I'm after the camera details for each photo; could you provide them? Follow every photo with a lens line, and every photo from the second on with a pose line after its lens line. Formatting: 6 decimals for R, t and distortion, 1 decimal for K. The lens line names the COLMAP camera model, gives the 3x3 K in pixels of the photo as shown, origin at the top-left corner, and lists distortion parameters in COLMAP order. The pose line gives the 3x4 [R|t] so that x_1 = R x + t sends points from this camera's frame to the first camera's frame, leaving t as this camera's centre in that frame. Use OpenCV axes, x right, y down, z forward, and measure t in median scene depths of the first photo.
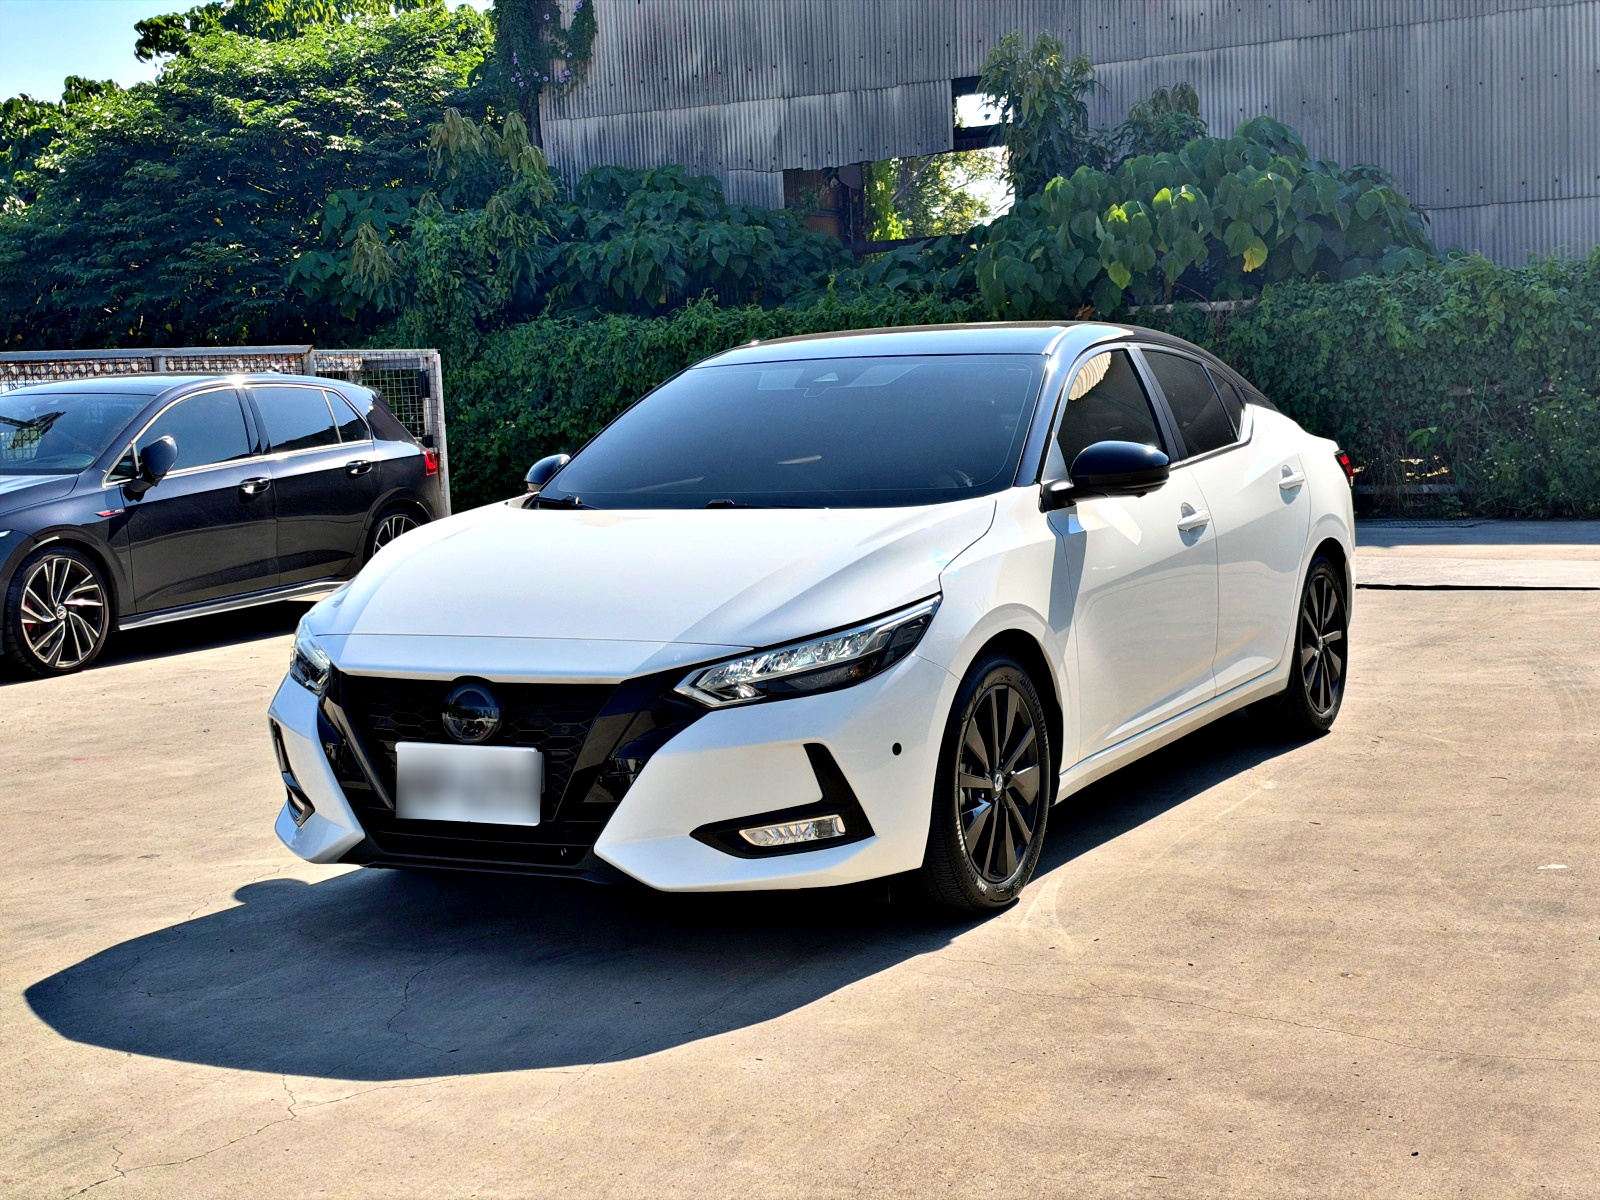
lens RADIAL K [[2298.4, 0, 800.0], [0, 2298.4, 600.0], [0, 0, 1]] dist [0.215391, -0.097651]
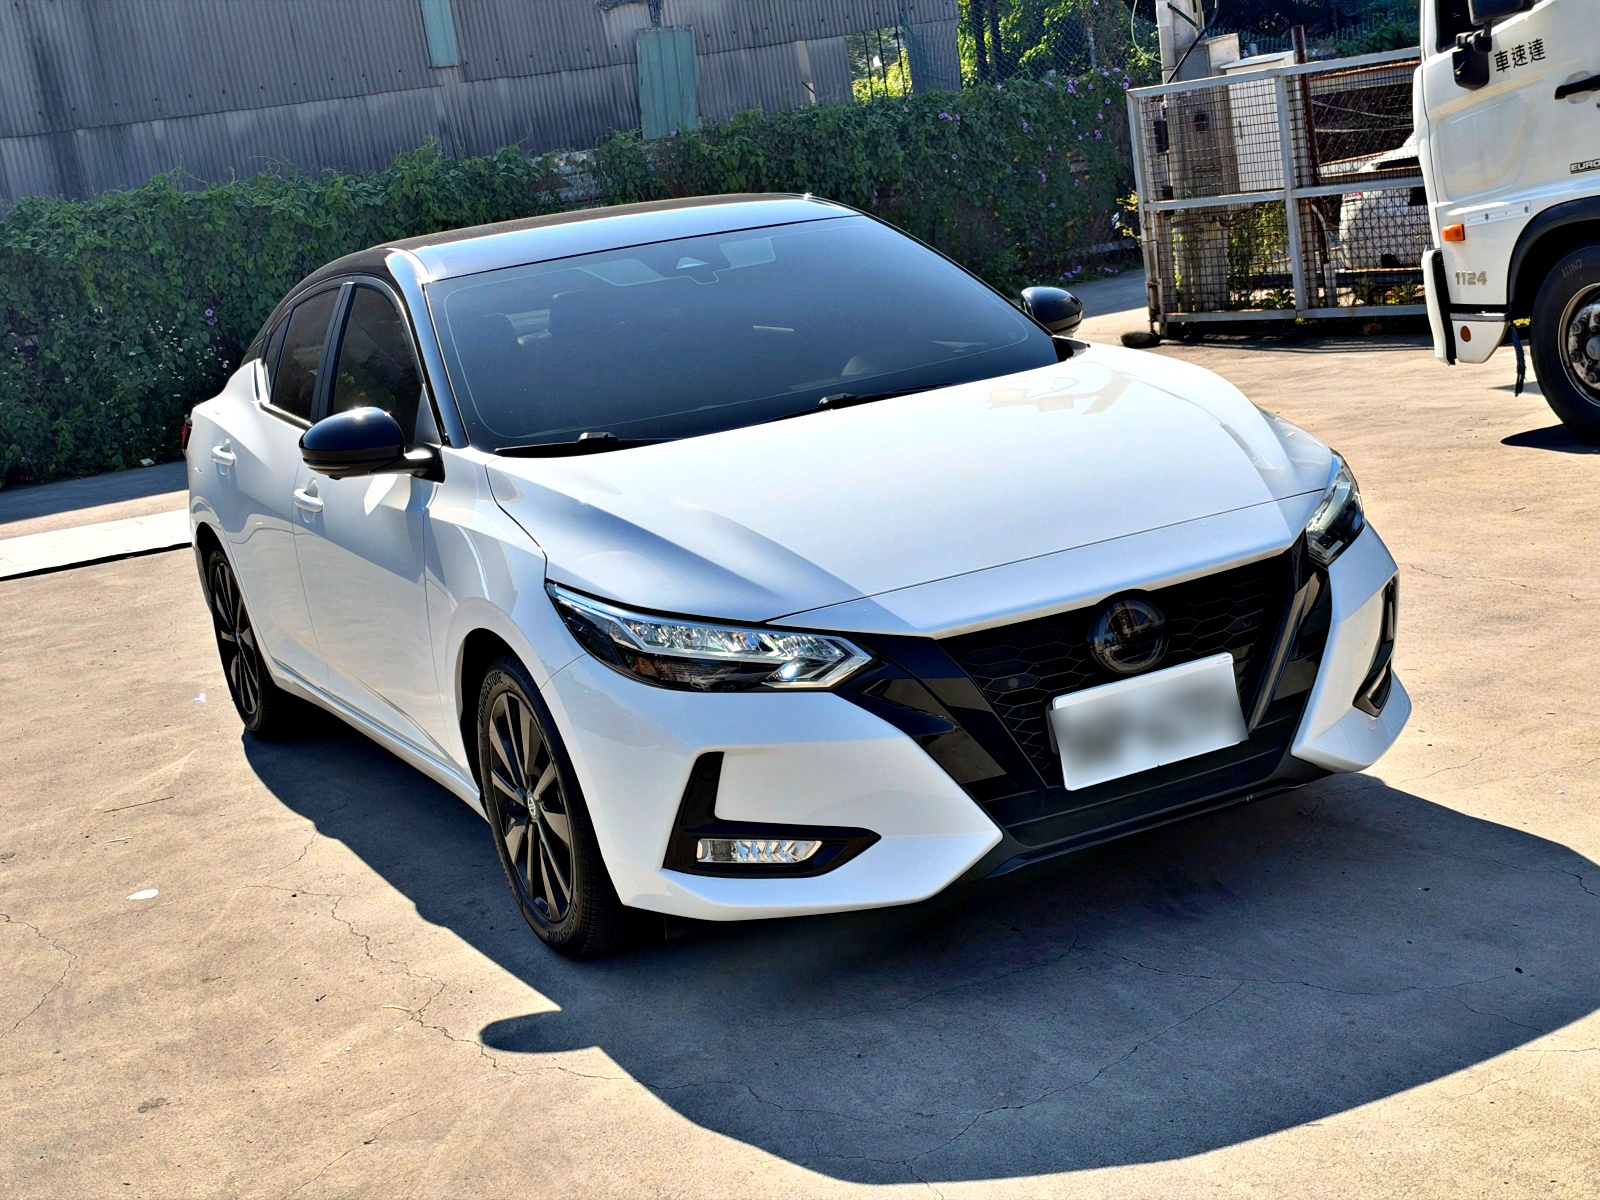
lens RADIAL K [[2298.4, 0, 800.0], [0, 2298.4, 600.0], [0, 0, 1]] dist [0.215391, -0.097651]
pose [[0.531967, -0.186355, 0.826004, -0.894959], [0.188614, 0.977052, 0.098961, -0.067636], [-0.825491, 0.103152, 0.554909, 0.665248]]
